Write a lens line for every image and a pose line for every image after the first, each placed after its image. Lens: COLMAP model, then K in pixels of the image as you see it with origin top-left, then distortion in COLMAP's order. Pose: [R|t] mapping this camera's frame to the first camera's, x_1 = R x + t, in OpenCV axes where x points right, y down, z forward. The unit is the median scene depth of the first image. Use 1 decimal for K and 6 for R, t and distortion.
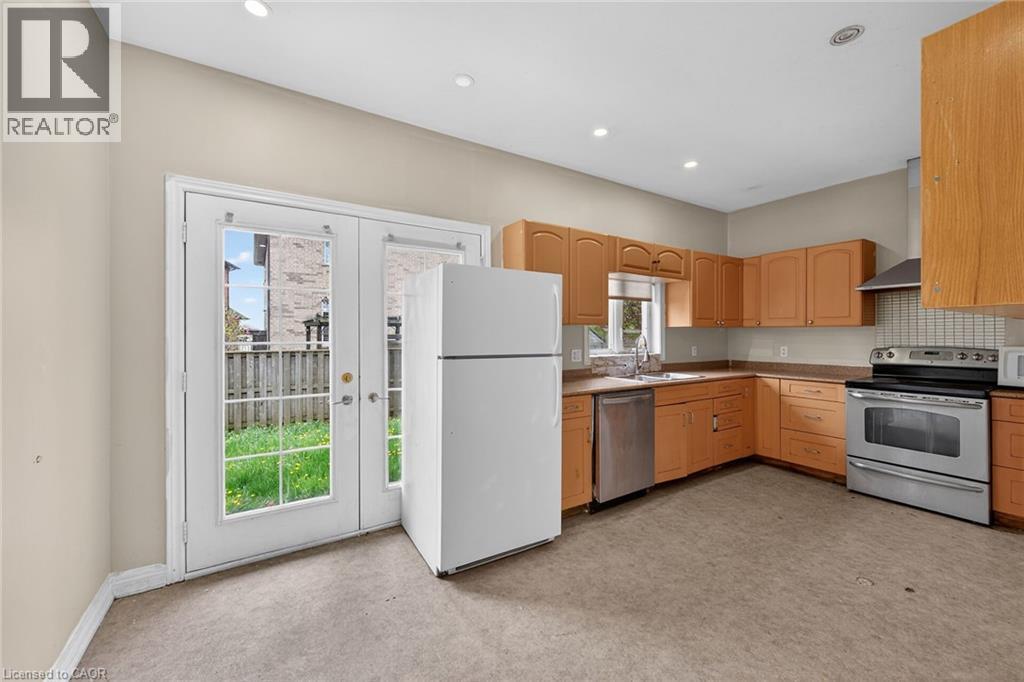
lens RADIAL K [[400.5, 0, 511.9], [0, 400.5, 336.6], [0, 0, 1]] dist [0.000550, -0.000168]
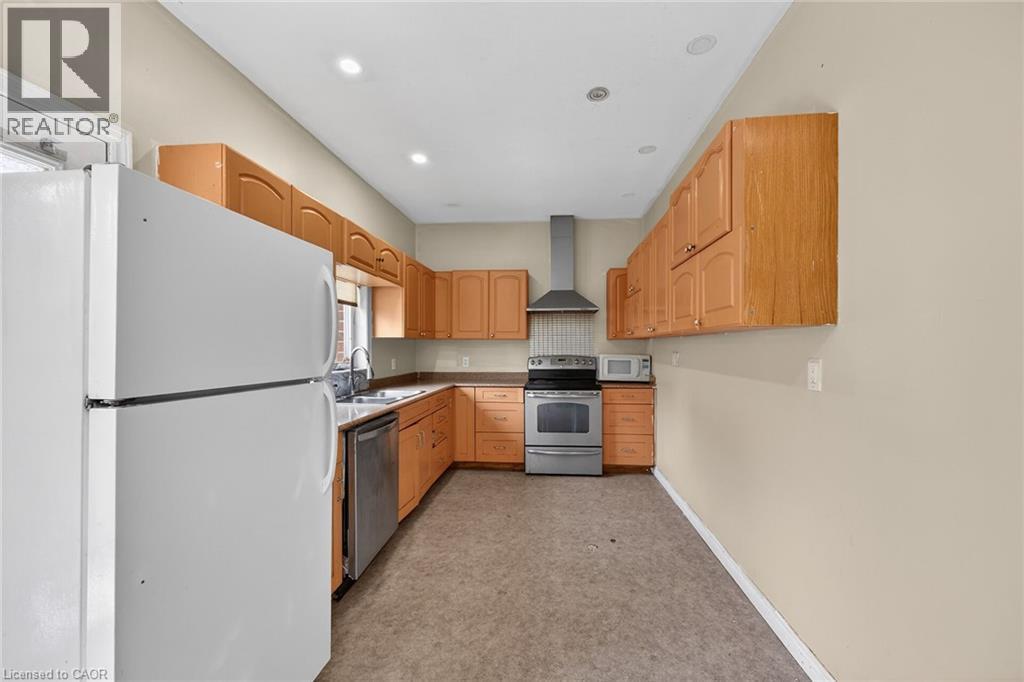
lens RADIAL K [[407.6, 0, 515.9], [0, 407.6, 347.5], [0, 0, 1]] dist [0.013901, -0.000106]
pose [[0.601285, -0.000790, 0.799034, -0.165963], [0.003550, 0.999992, -0.001682, 0.000055], [-0.799027, 0.003848, 0.601283, 0.272991]]
